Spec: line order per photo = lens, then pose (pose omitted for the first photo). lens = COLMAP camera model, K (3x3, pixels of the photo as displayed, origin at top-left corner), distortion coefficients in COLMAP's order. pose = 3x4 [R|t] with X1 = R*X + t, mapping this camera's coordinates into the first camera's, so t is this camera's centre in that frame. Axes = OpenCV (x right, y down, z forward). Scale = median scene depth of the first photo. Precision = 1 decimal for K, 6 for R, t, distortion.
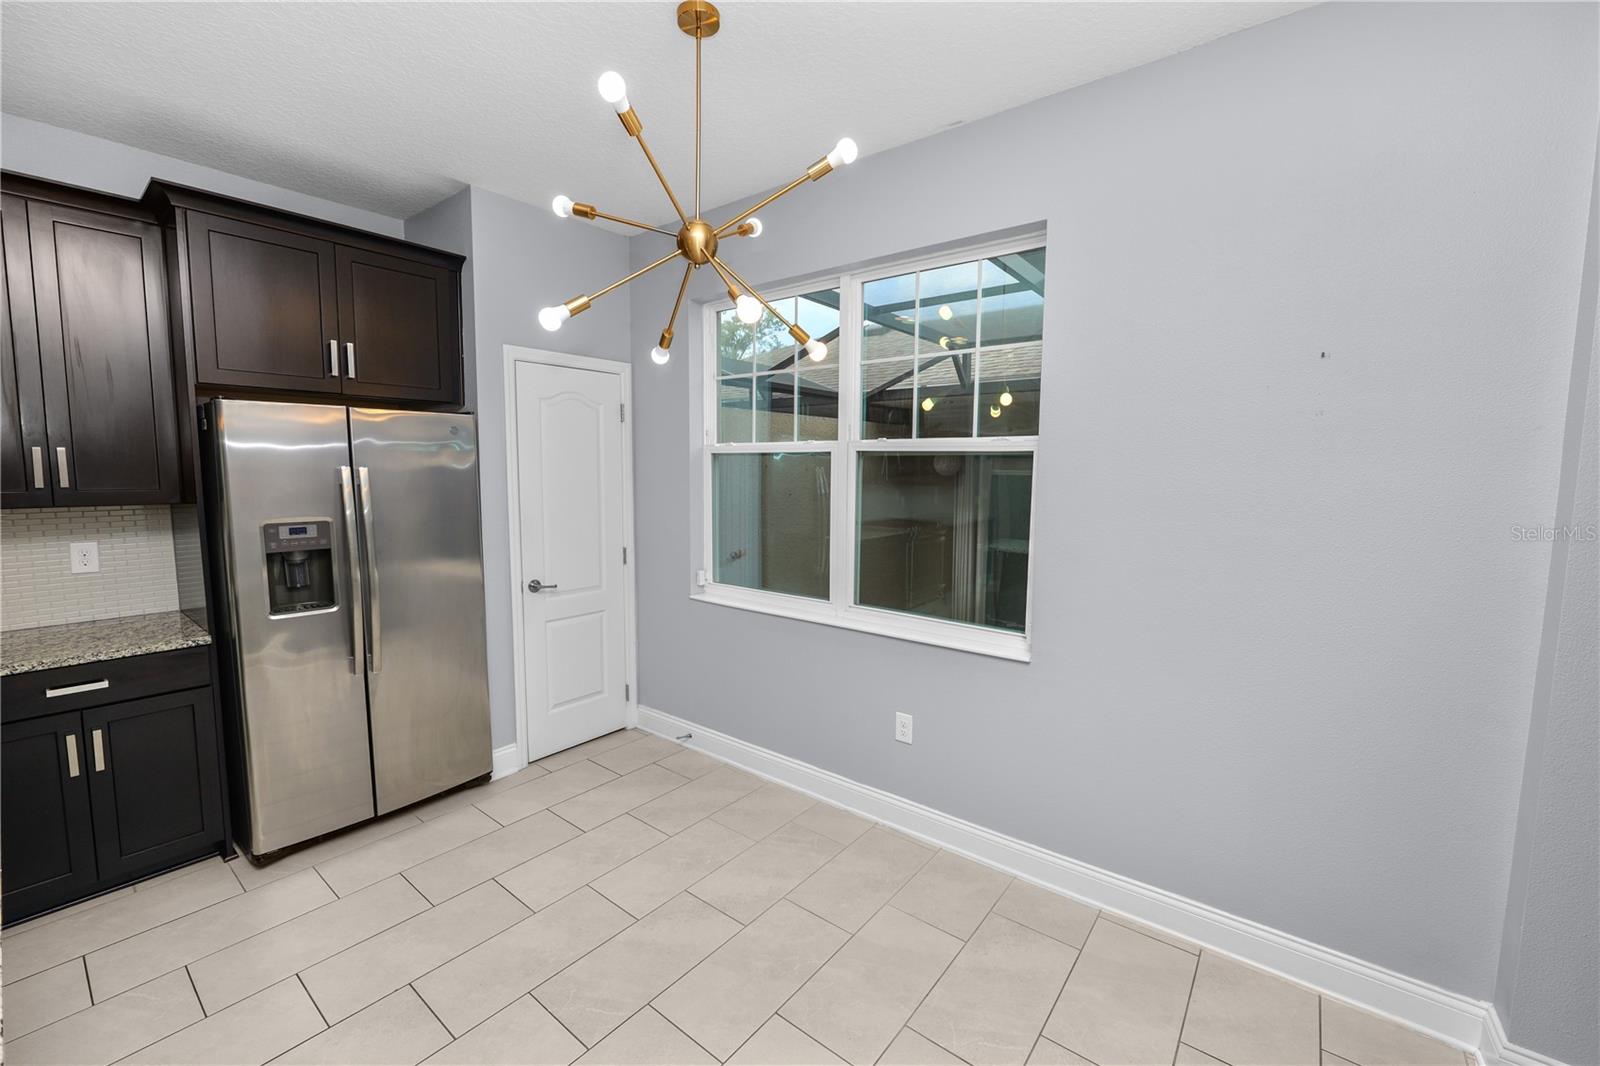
lens RADIAL K [[648.8, 0, 801.1], [0, 648.8, 530.4], [0, 0, 1]] dist [-0.015186, 0.000758]
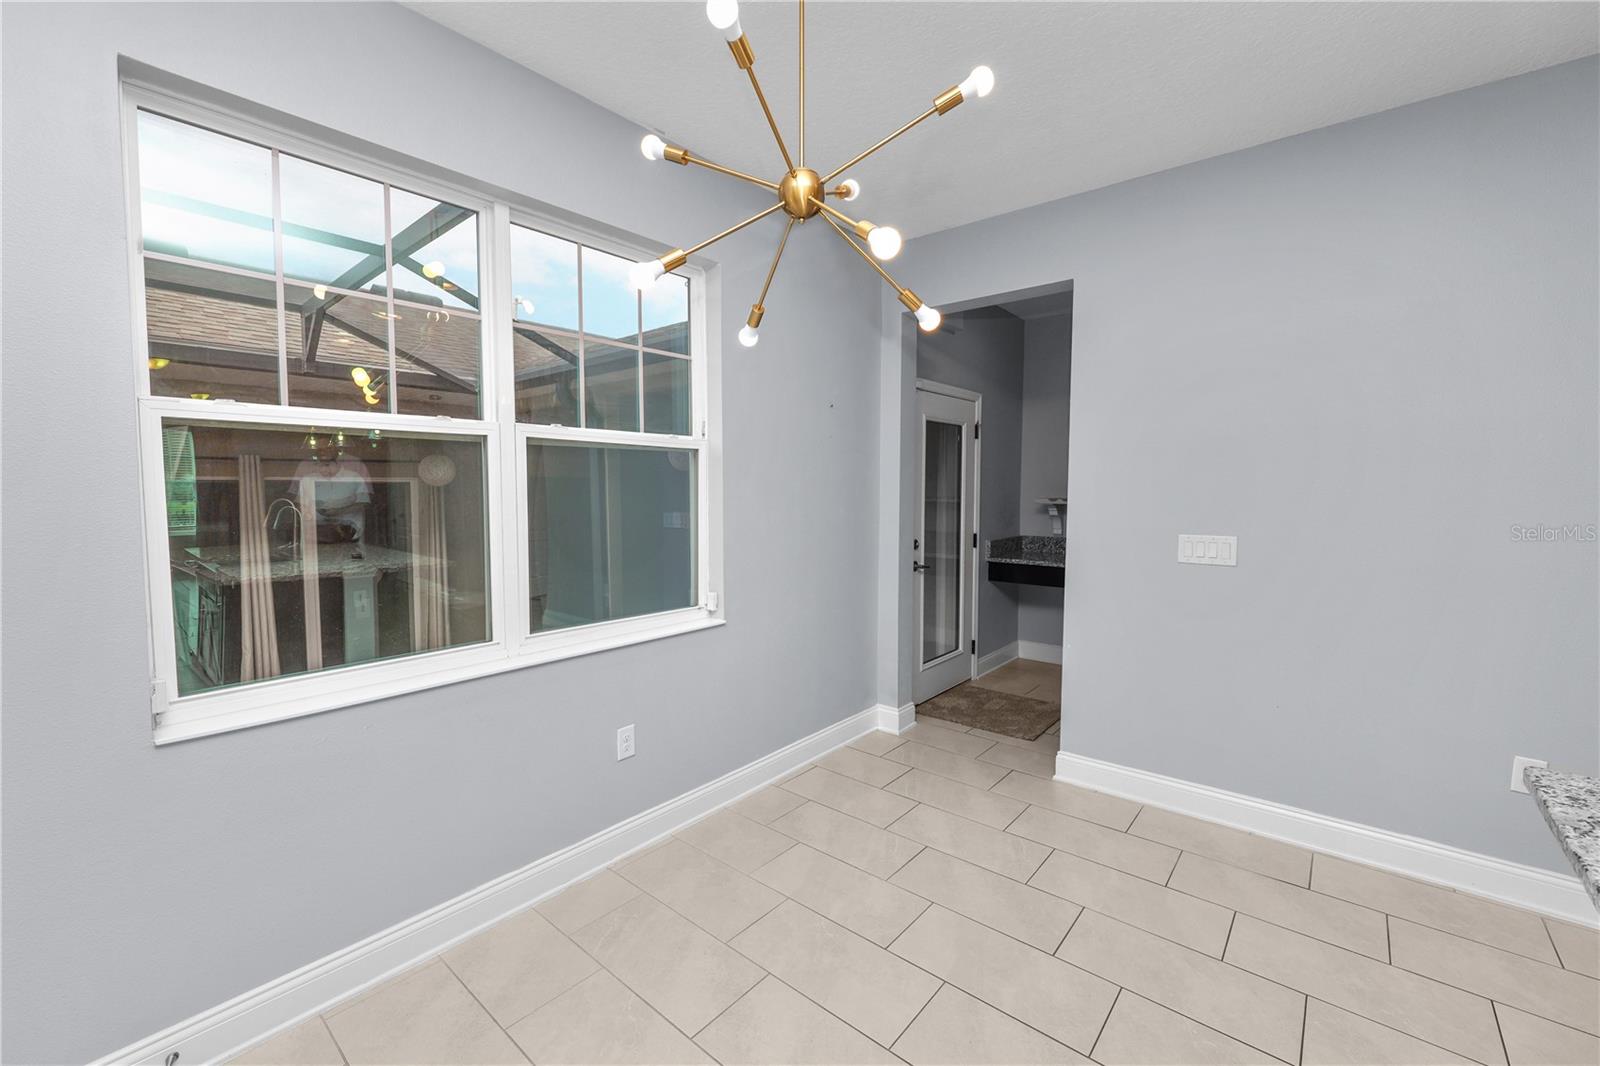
lens RADIAL K [[656.0, 0, 799.6], [0, 656.0, 528.6], [0, 0, 1]] dist [-0.013180, 0.000514]
pose [[0.028673, -0.069225, 0.997189, -0.739468], [0.096402, 0.993140, 0.066172, -0.034207], [-0.994929, 0.094234, 0.035149, 0.692219]]
